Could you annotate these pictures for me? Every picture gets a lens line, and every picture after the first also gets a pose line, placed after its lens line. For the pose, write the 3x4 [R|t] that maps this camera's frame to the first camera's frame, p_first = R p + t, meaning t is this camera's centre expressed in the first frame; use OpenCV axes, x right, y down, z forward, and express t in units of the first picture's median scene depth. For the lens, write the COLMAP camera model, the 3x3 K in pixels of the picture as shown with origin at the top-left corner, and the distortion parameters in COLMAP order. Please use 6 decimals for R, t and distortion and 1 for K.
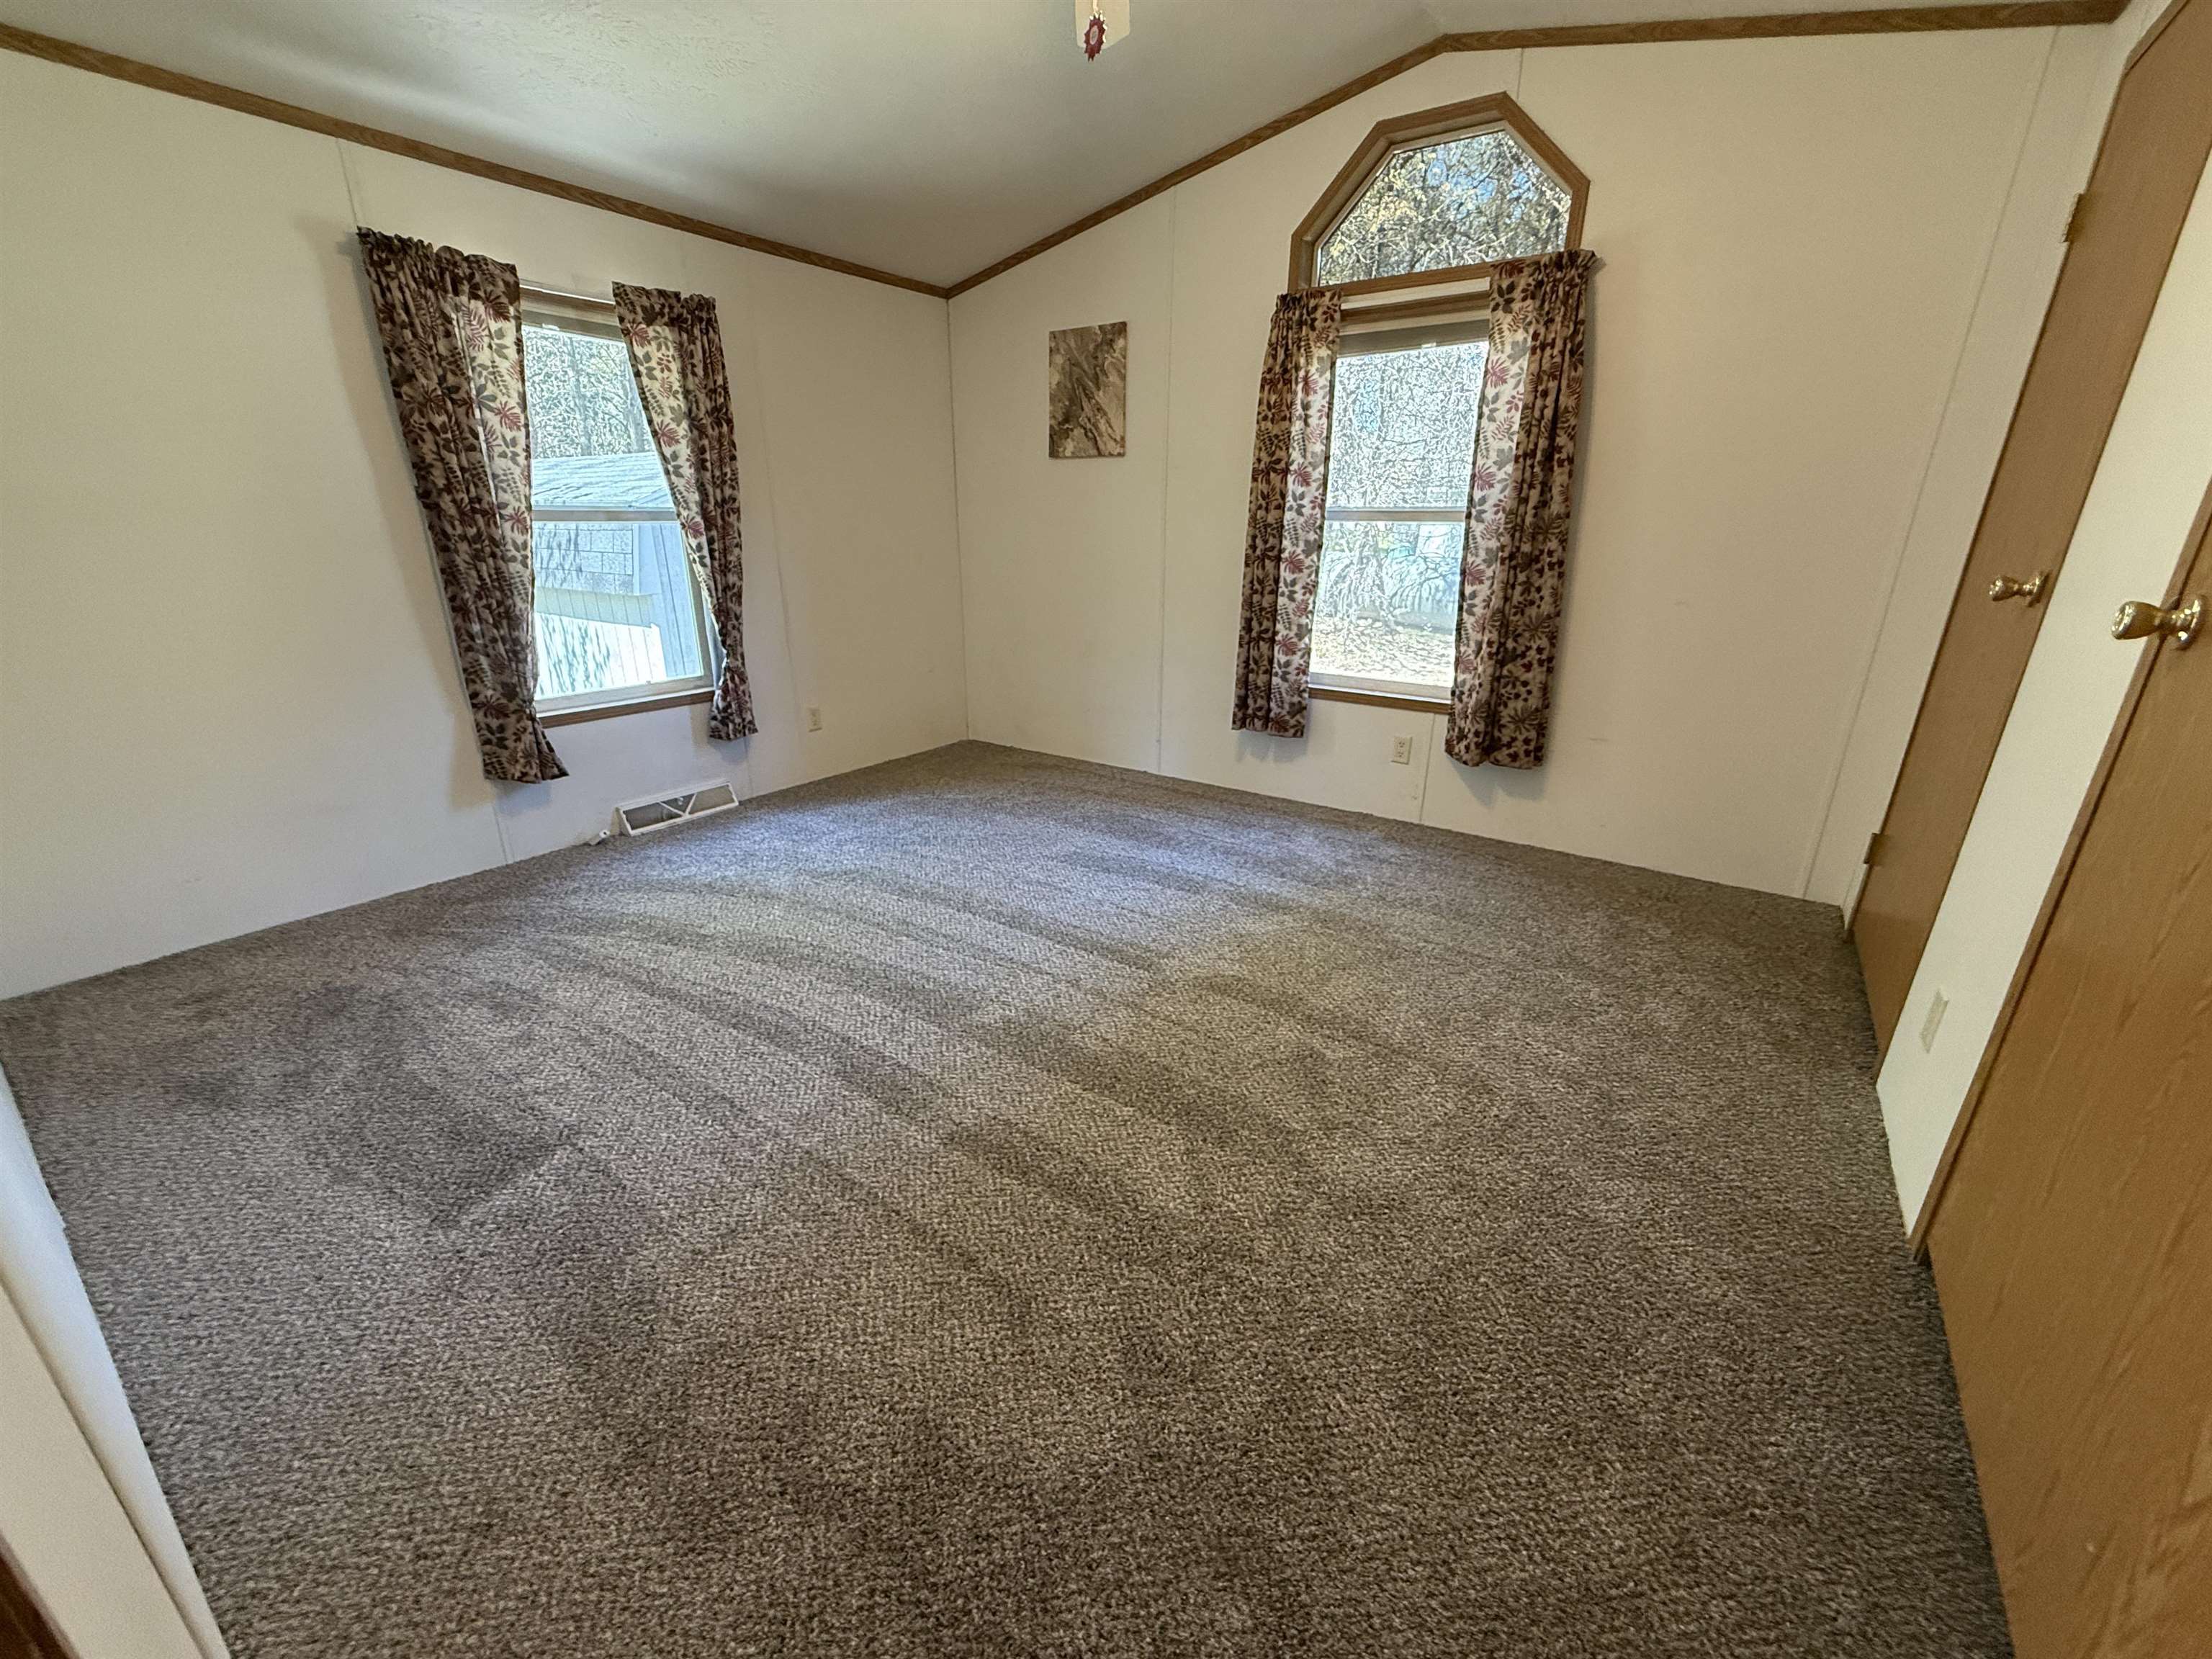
lens RADIAL K [[878.2, 0, 1099.8], [0, 878.2, 830.3], [0, 0, 1]] dist [0.000219, -0.000252]
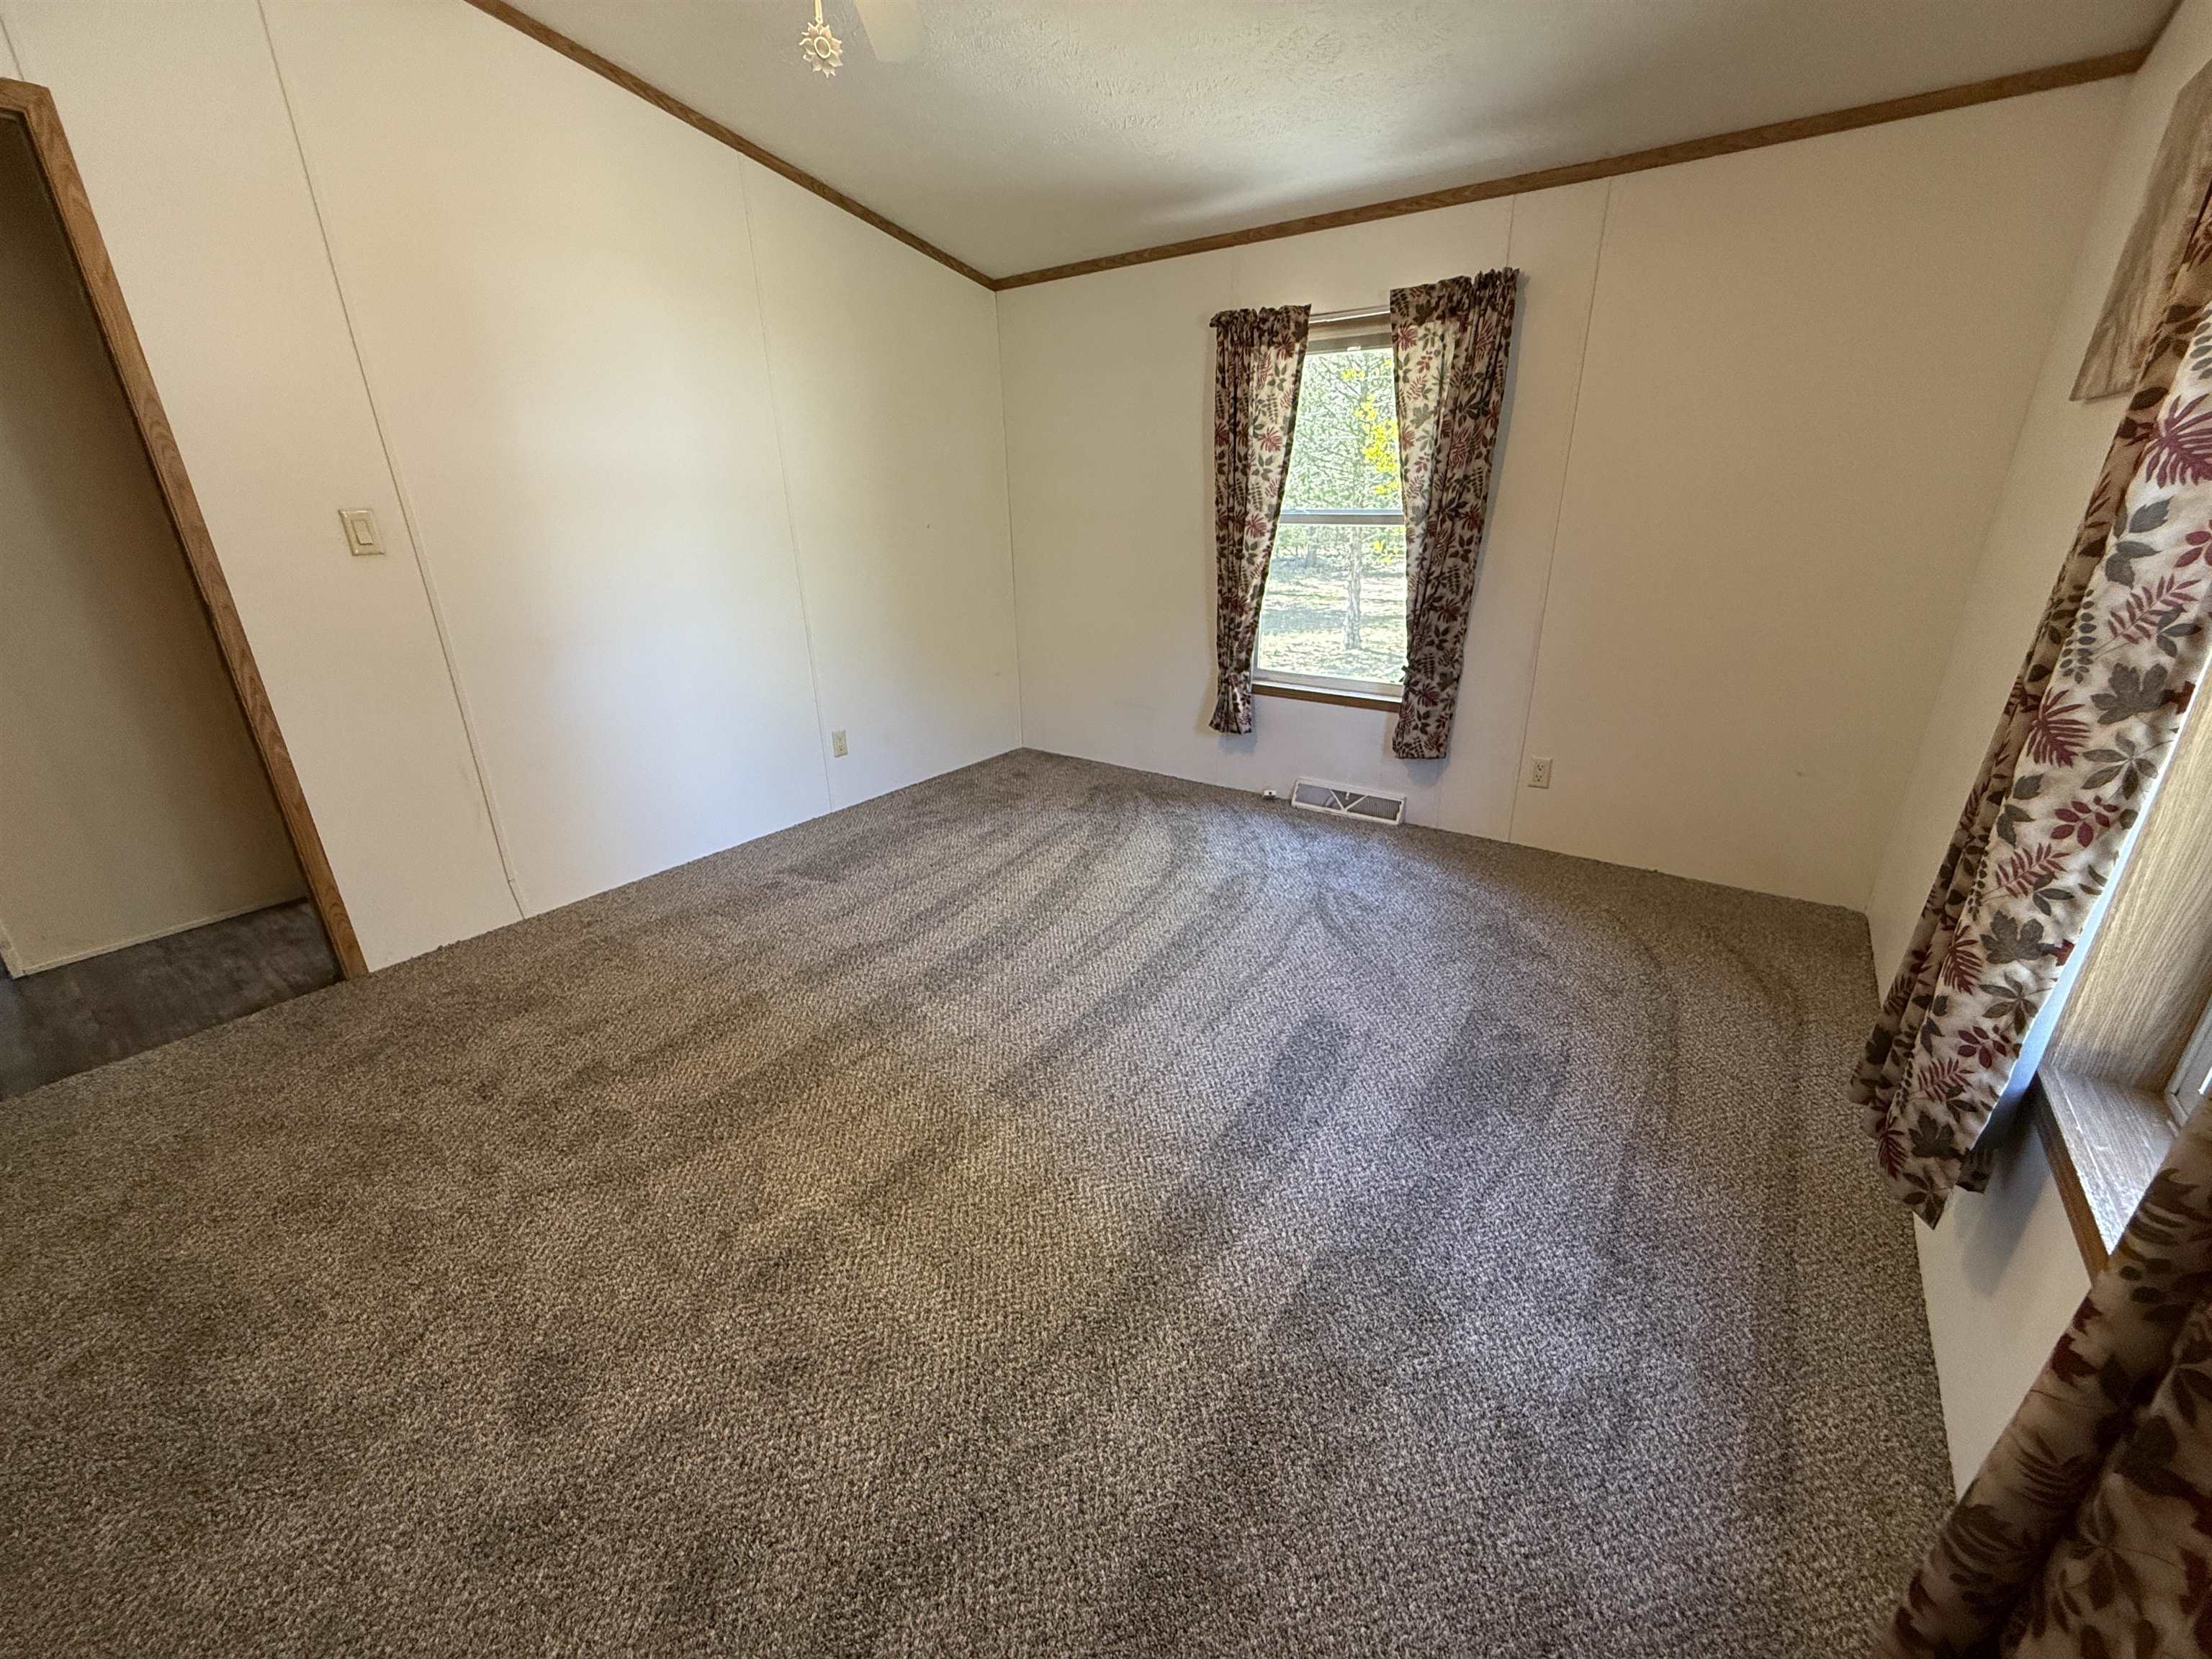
lens RADIAL K [[878.2, 0, 1099.8], [0, 878.2, 830.3], [0, 0, 1]] dist [0.000219, -0.000252]
pose [[-0.008974, 0.358497, -0.933488, 0.574704], [-0.318142, 0.883994, 0.342548, -0.295331], [0.948001, 0.300056, 0.106121, 0.713999]]
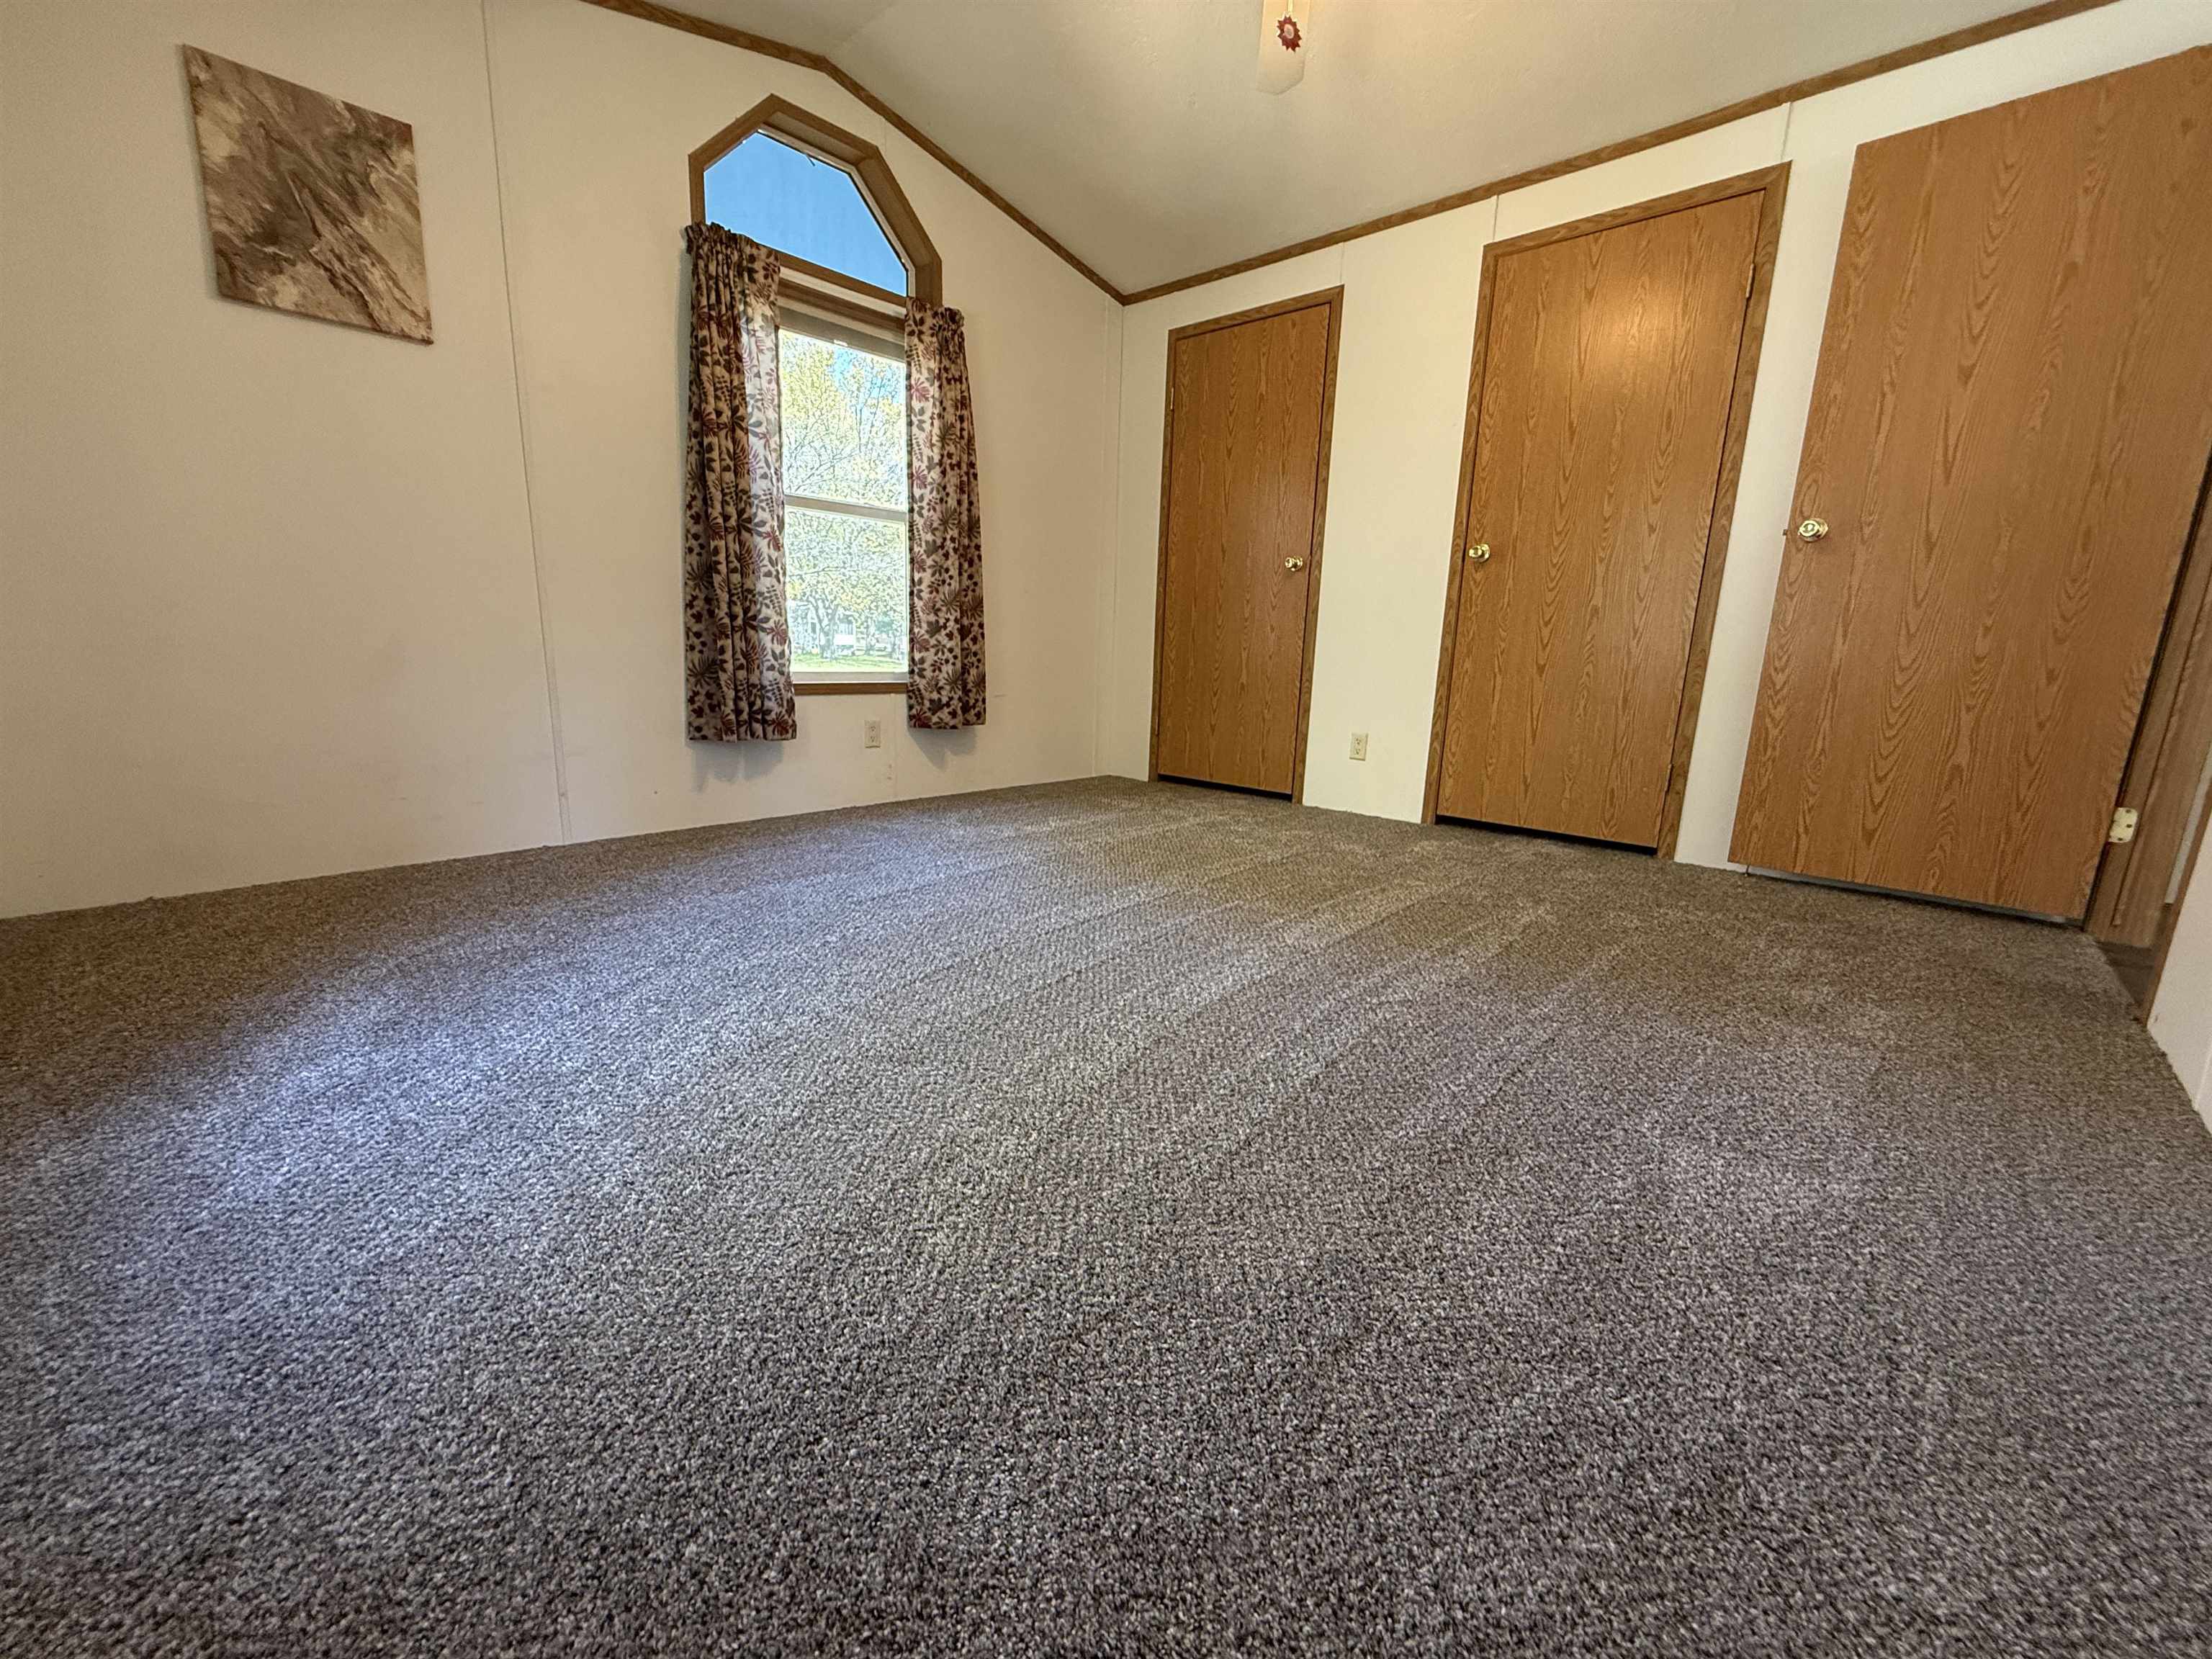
lens RADIAL K [[878.2, 0, 1099.8], [0, 878.2, 830.3], [0, 0, 1]] dist [0.000219, -0.000252]
pose [[0.126431, -0.208250, 0.969870, -0.717860], [0.305056, 0.938498, 0.161747, -0.079664], [-0.943905, 0.275415, 0.182183, 0.668598]]
